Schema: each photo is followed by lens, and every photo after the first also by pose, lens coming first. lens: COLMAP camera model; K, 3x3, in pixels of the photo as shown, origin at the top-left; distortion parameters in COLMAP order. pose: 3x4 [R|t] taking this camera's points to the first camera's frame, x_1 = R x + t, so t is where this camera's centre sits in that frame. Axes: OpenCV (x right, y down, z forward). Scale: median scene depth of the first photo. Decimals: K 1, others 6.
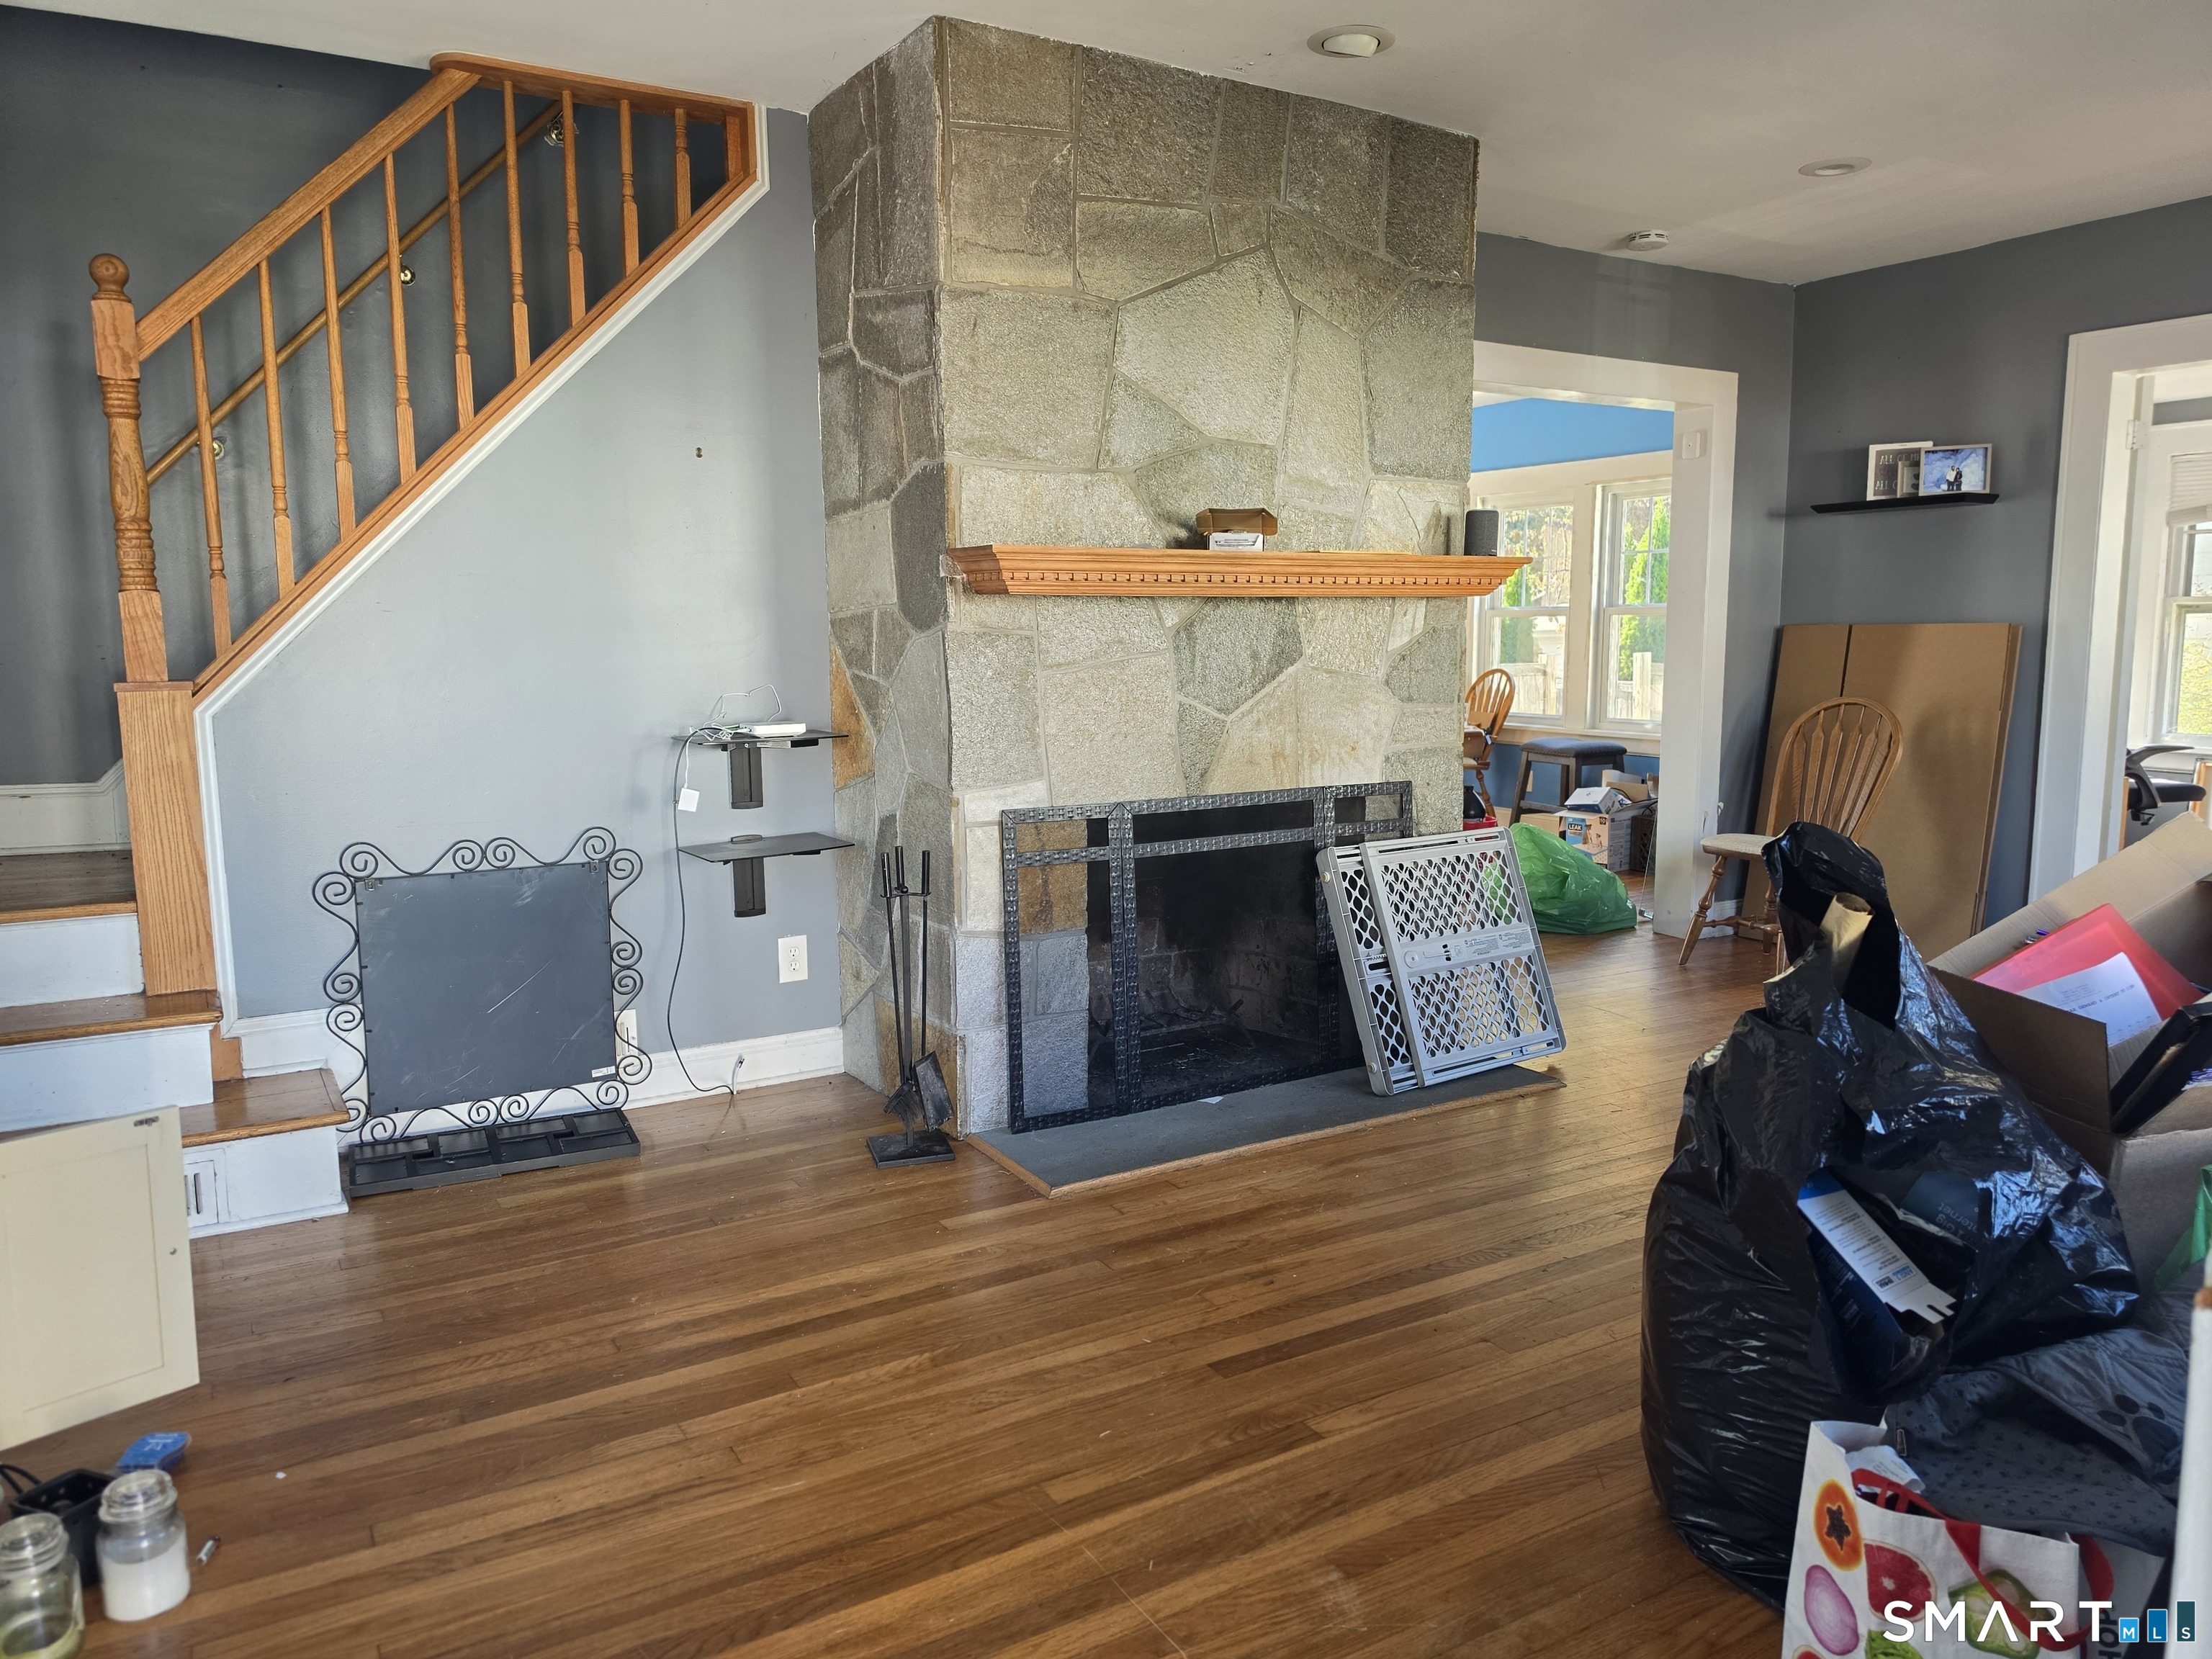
lens RADIAL K [[1535.1, 0, 1098.9], [0, 1535.1, 827.5], [0, 0, 1]] dist [0.055975, -0.058597]
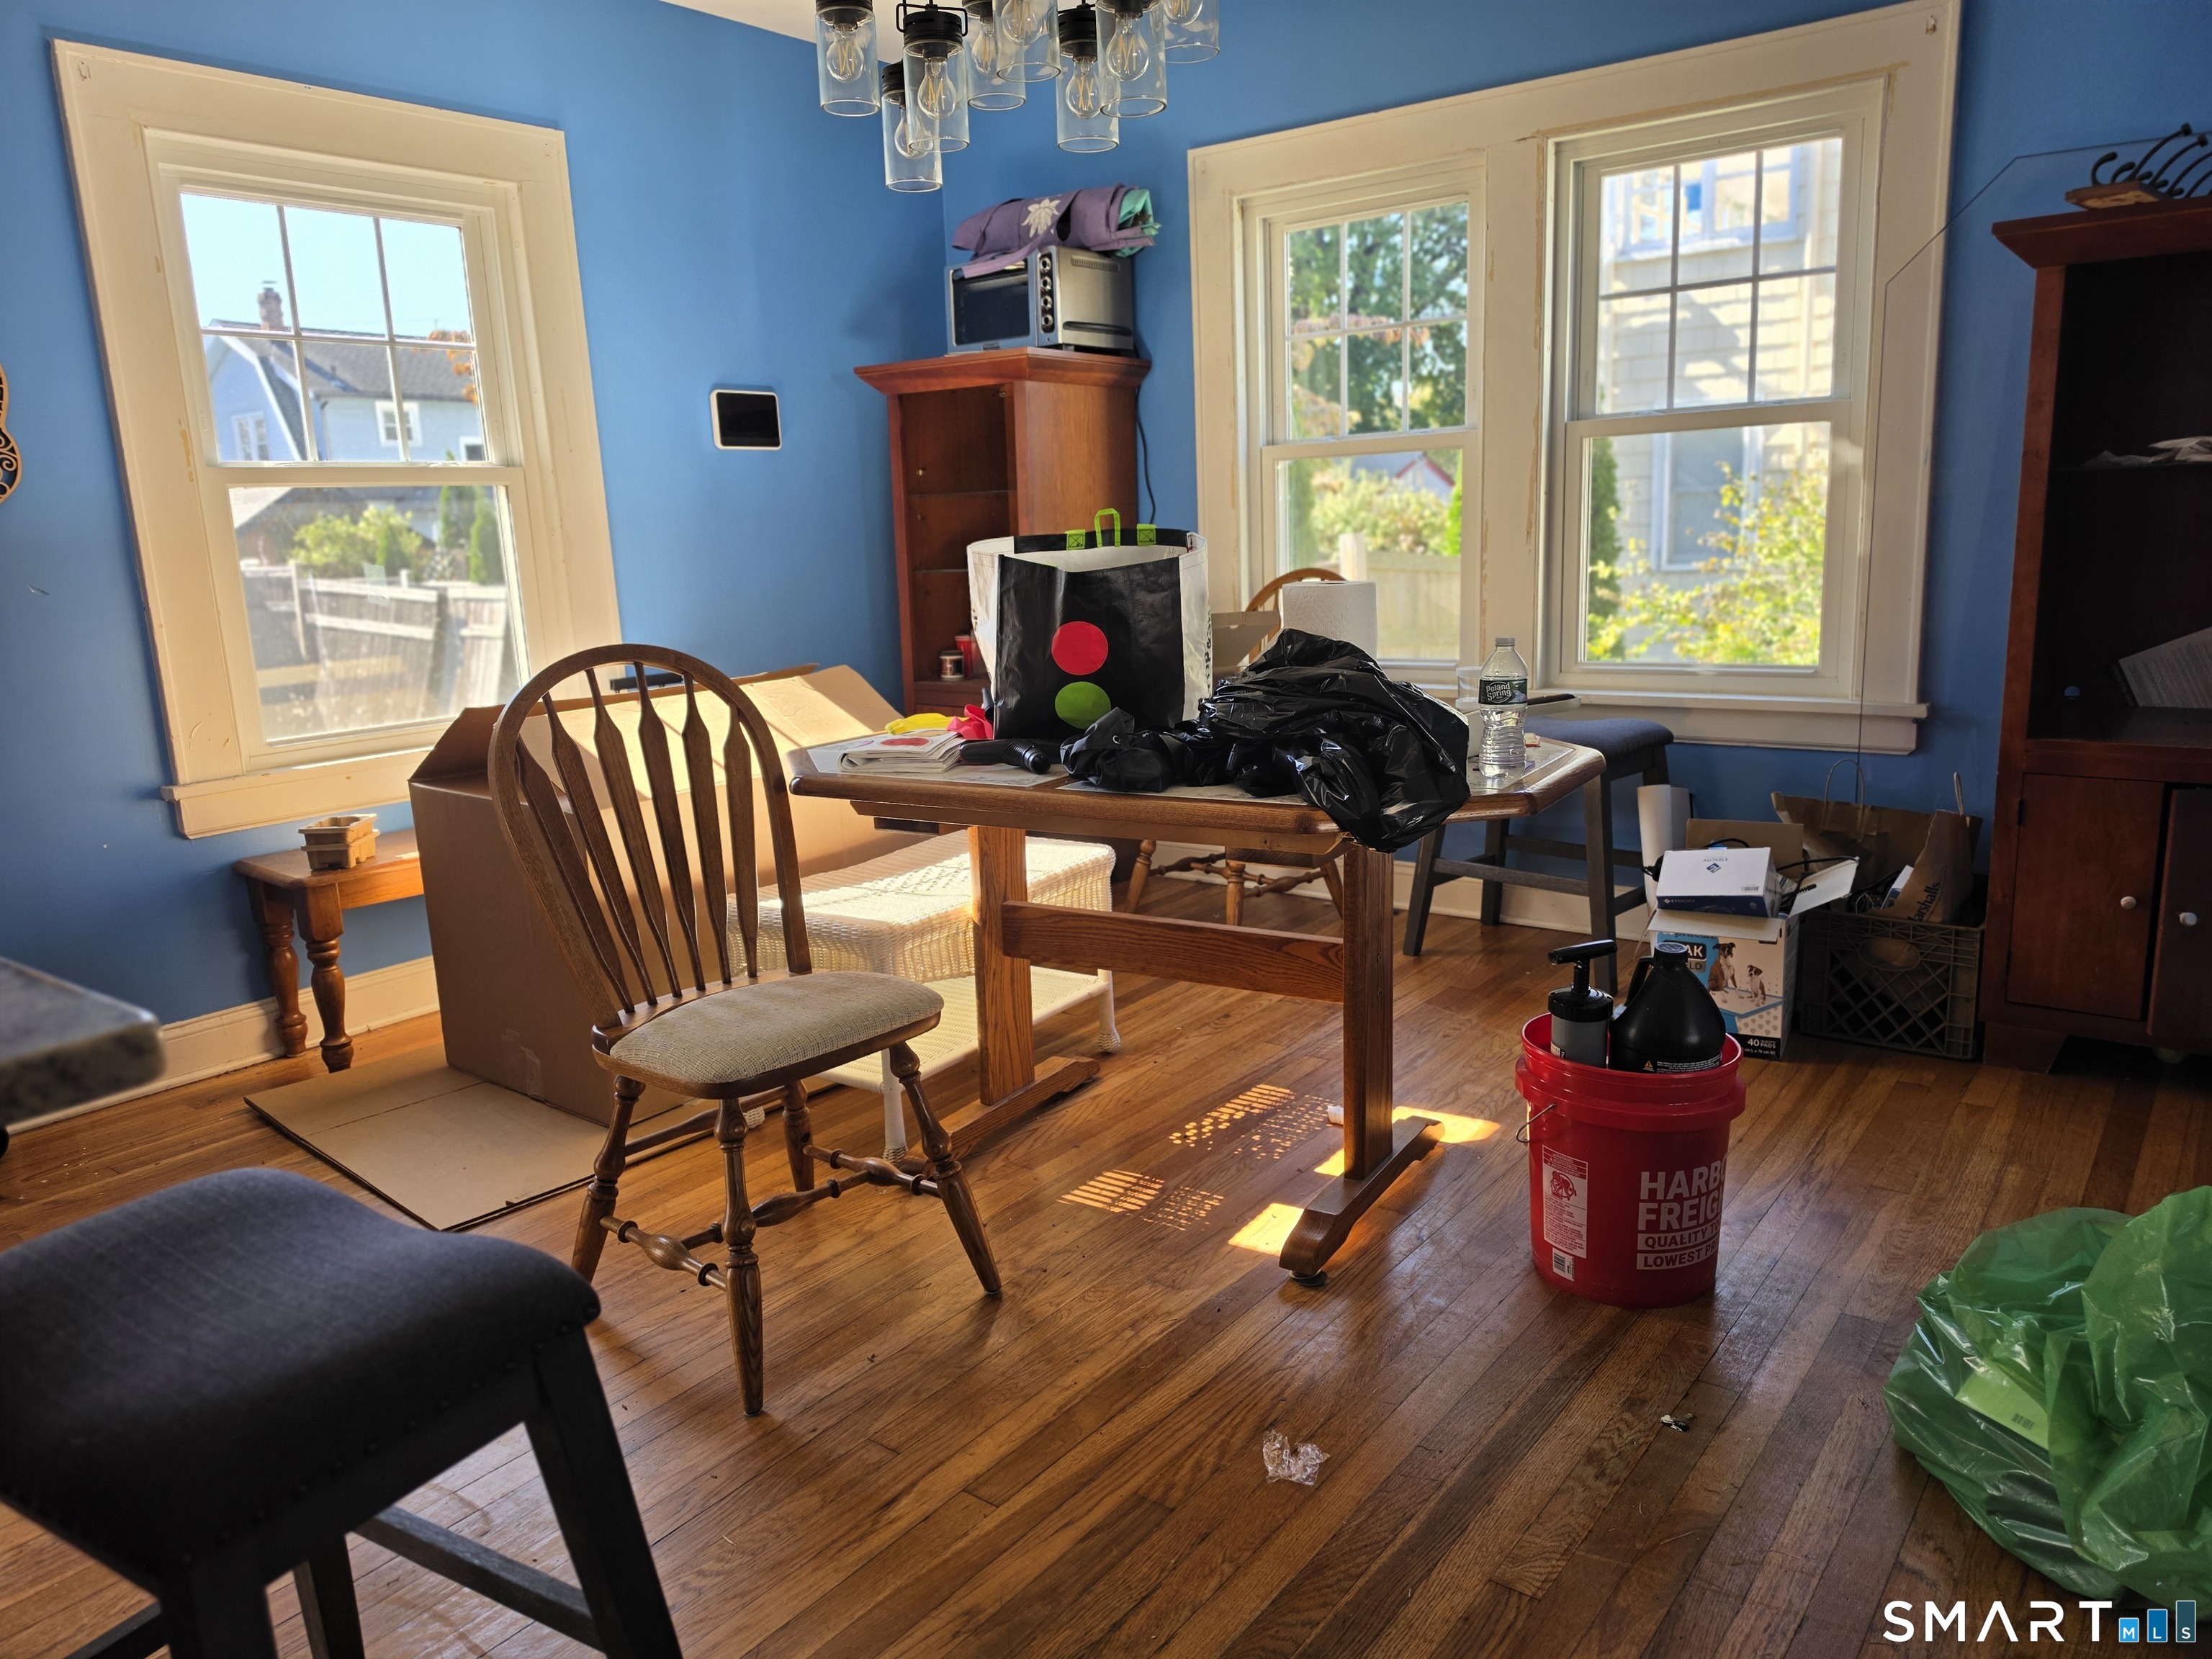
lens RADIAL K [[1535.1, 0, 1097.9], [0, 1535.1, 826.4], [0, 0, 1]] dist [0.055975, -0.058597]
pose [[0.927169, -0.113699, 0.356972, 0.012948], [0.091864, 0.992743, 0.077599, -0.041897], [-0.363205, -0.039154, 0.930886, 0.363222]]
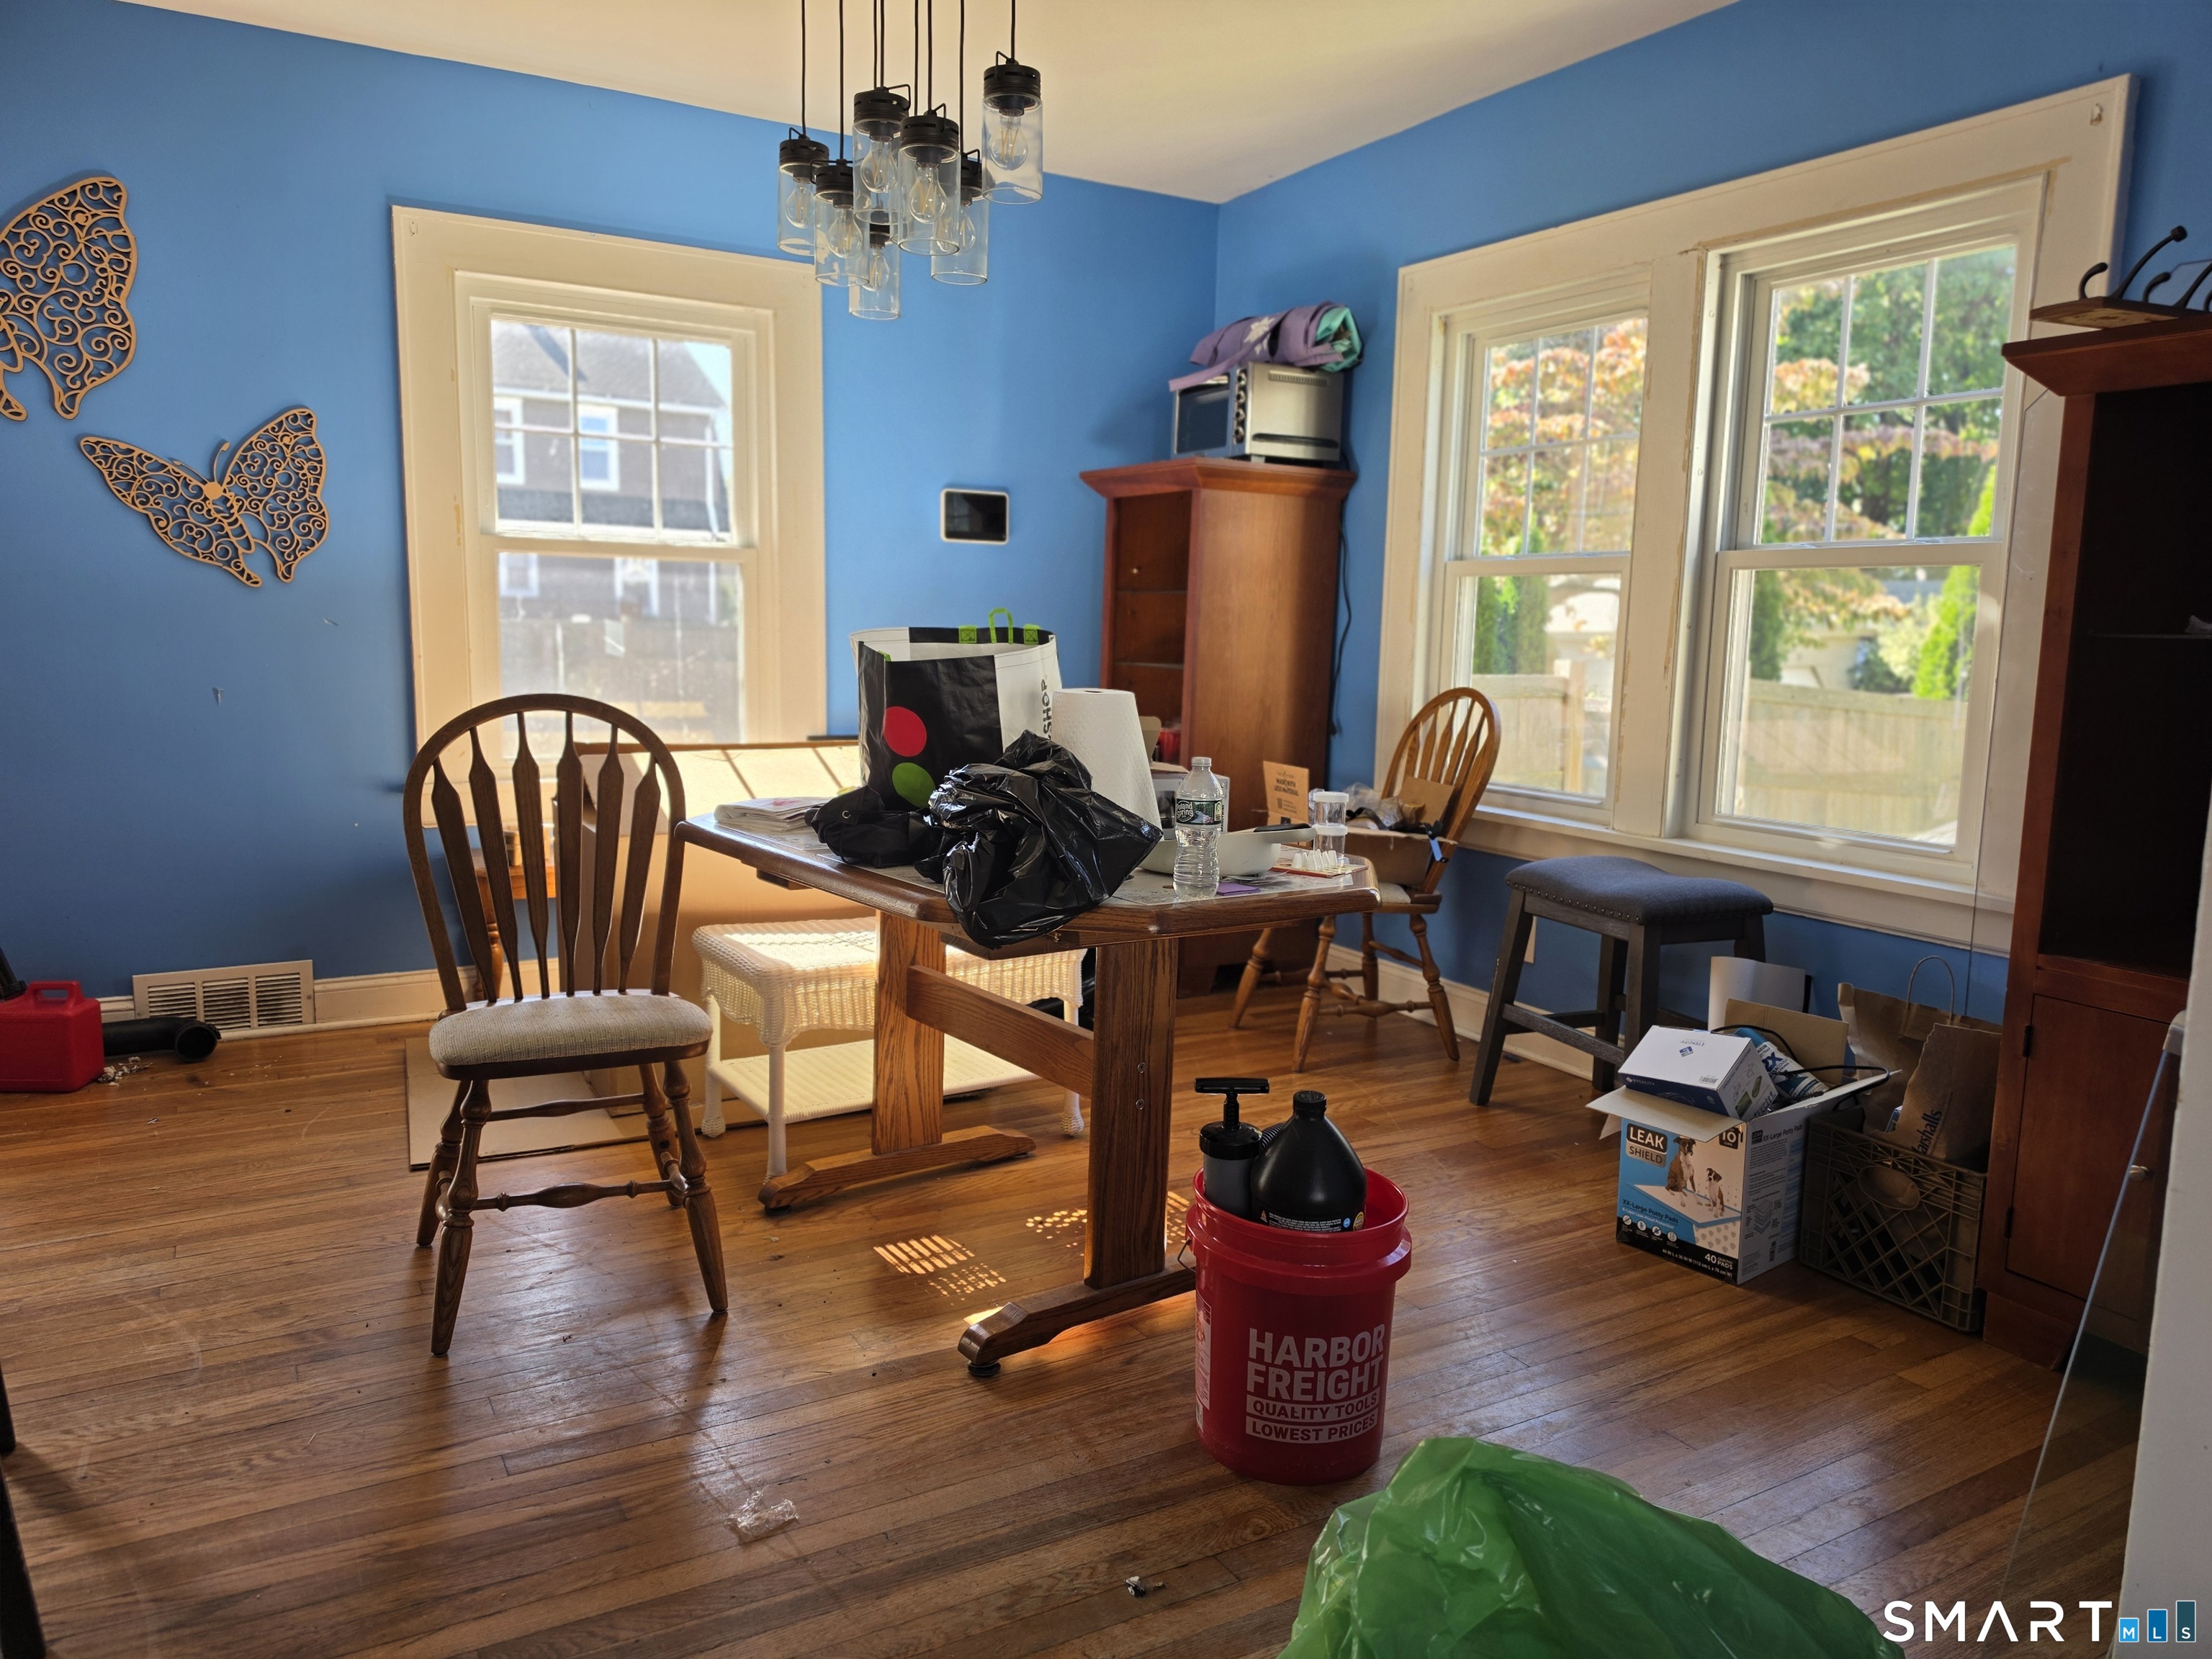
lens RADIAL K [[1535.1, 0, 1104.5], [0, 1535.1, 823.1], [0, 0, 1]] dist [0.055975, -0.058597]
pose [[0.999759, 0.021469, -0.004497, 0.097338], [-0.021466, 0.999769, 0.000691, -0.038349], [0.004511, -0.000594, 0.999990, 0.340746]]
